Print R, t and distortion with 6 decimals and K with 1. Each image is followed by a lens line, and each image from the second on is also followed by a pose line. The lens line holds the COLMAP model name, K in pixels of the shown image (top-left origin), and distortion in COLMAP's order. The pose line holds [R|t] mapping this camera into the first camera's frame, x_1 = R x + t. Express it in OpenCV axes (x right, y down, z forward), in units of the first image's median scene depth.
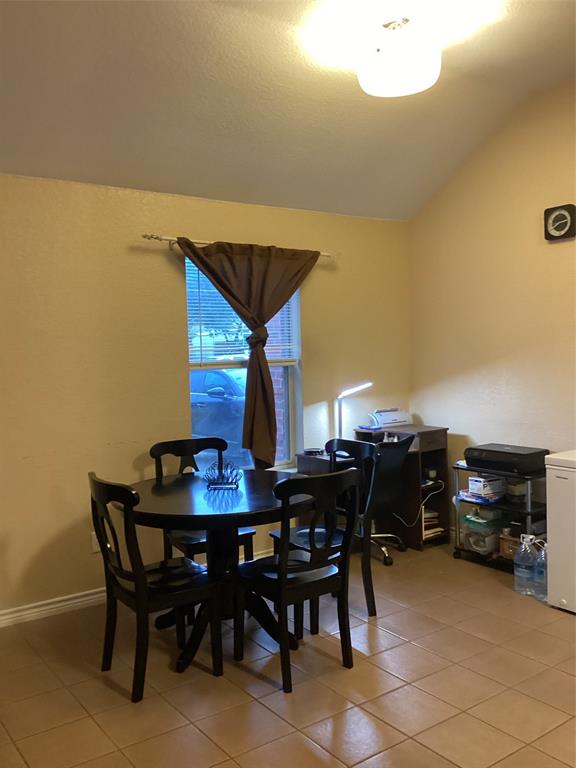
lens RADIAL K [[690.8, 0, 288.0], [0, 690.8, 384.0], [0, 0, 1]] dist [0.004722, -0.003504]
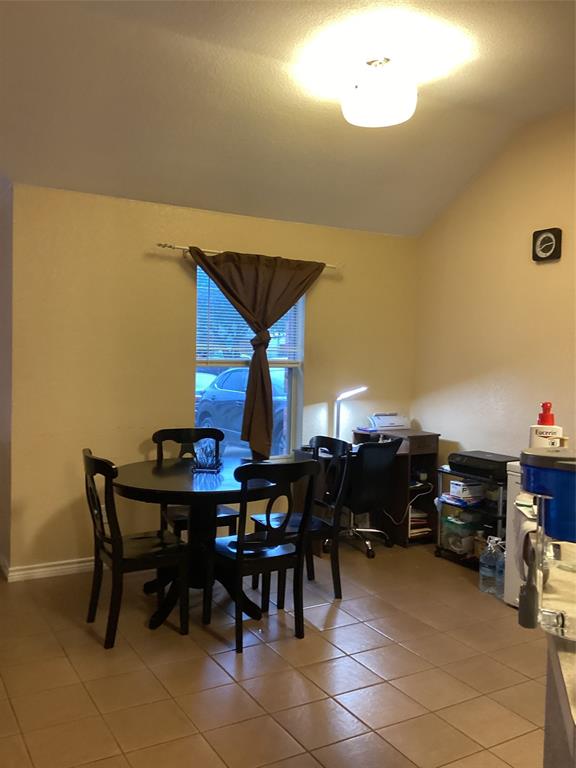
lens RADIAL K [[690.7, 0, 288.0], [0, 690.7, 384.0], [0, 0, 1]] dist [0.016856, 0.001776]
pose [[0.993758, 0.053828, -0.097713, 0.114409], [-0.054300, 0.998522, -0.002177, 0.002383], [0.097452, 0.007469, 0.995212, -0.087704]]
